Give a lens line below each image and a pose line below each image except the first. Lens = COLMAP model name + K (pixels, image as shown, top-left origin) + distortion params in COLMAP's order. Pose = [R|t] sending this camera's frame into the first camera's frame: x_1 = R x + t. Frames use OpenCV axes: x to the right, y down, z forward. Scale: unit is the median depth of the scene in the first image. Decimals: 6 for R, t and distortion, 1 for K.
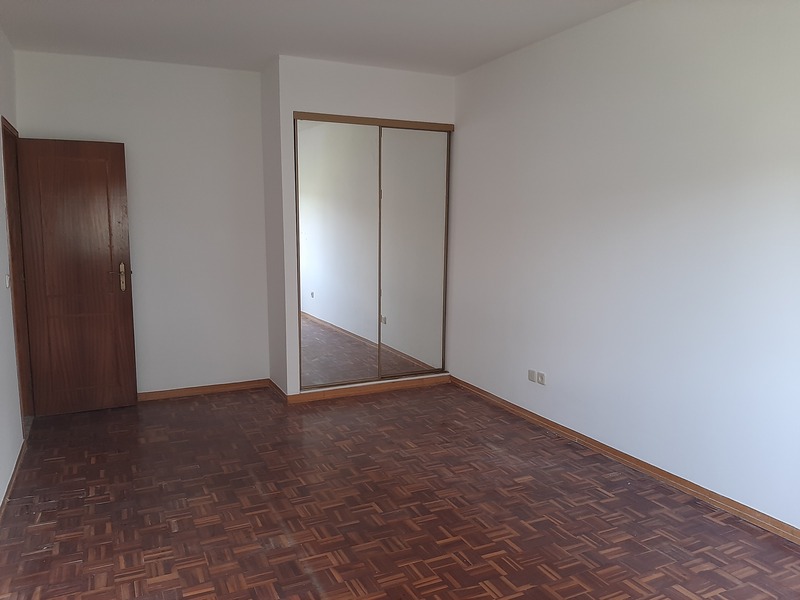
lens RADIAL K [[624.9, 0, 399.3], [0, 624.9, 299.7], [0, 0, 1]] dist [-0.010276, -0.029834]
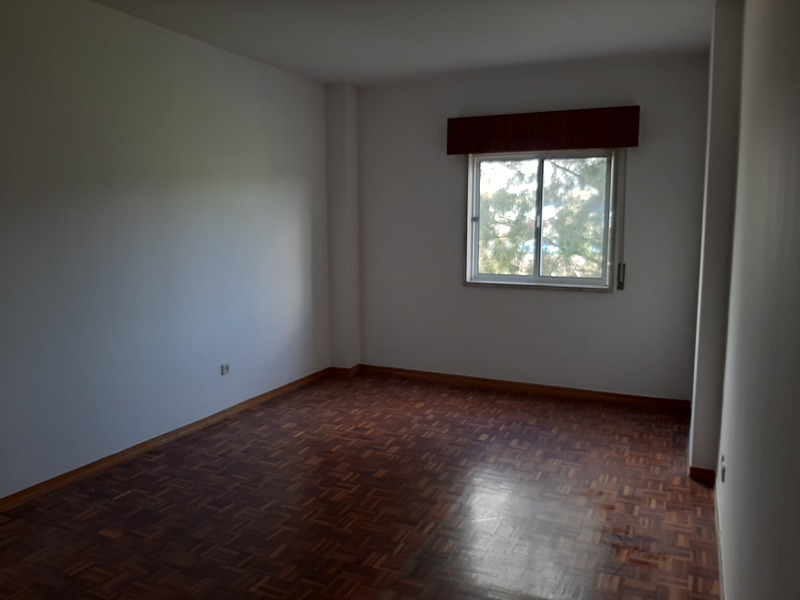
lens RADIAL K [[624.9, 0, 399.5], [0, 624.9, 299.2], [0, 0, 1]] dist [-0.010276, -0.029834]
pose [[-0.635748, -0.106629, 0.764496, -0.806562], [0.086866, 0.974239, 0.208119, -0.200055], [-0.766993, 0.198720, -0.610108, 1.410721]]
